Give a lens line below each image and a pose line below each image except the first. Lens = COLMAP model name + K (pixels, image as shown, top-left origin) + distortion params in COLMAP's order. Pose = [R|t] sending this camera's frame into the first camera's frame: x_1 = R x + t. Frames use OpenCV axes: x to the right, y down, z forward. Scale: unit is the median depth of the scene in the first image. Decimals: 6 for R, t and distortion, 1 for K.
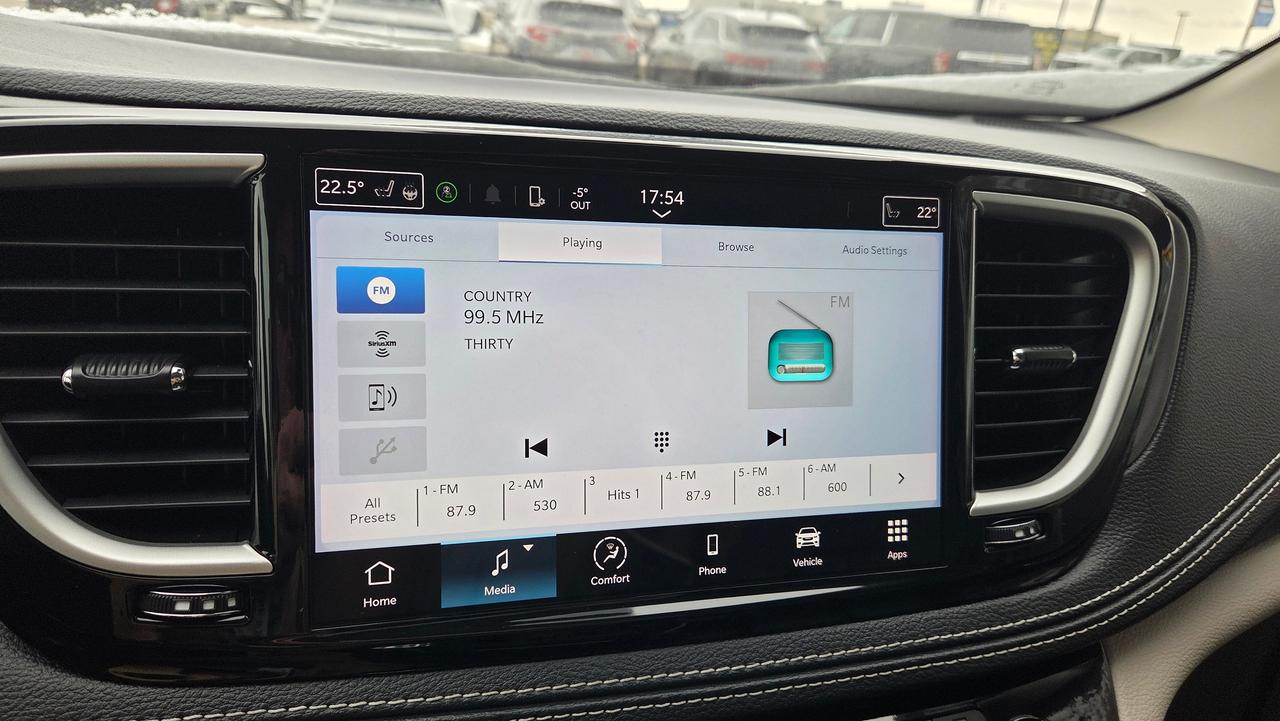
lens RADIAL K [[853.4, 0, 641.3], [0, 853.4, 359.3], [0, 0, 1]] dist [0.039066, -0.035917]
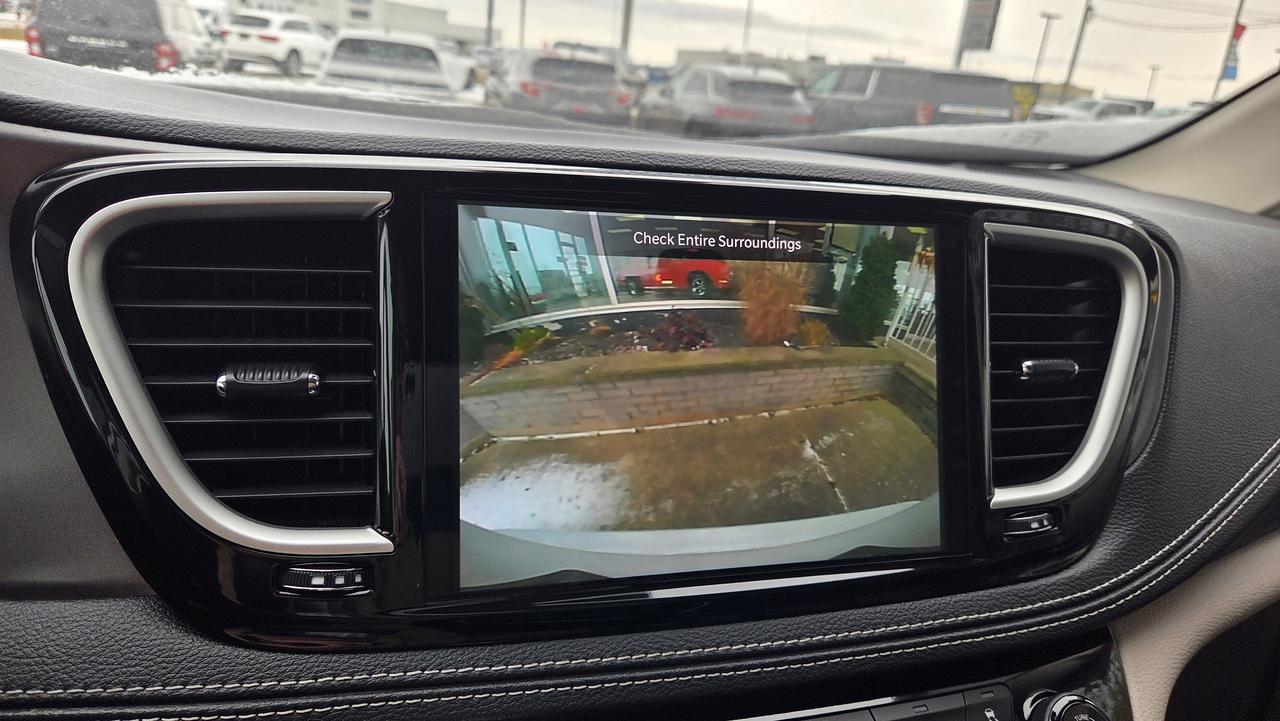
lens RADIAL K [[850.5, 0, 645.2], [0, 850.5, 358.7], [0, 0, 1]] dist [0.039344, -0.030521]
pose [[0.999854, -0.008159, 0.015008, -0.079150], [0.008995, 0.998361, -0.056513, 0.042341], [-0.014522, 0.056640, 0.998289, -0.116188]]
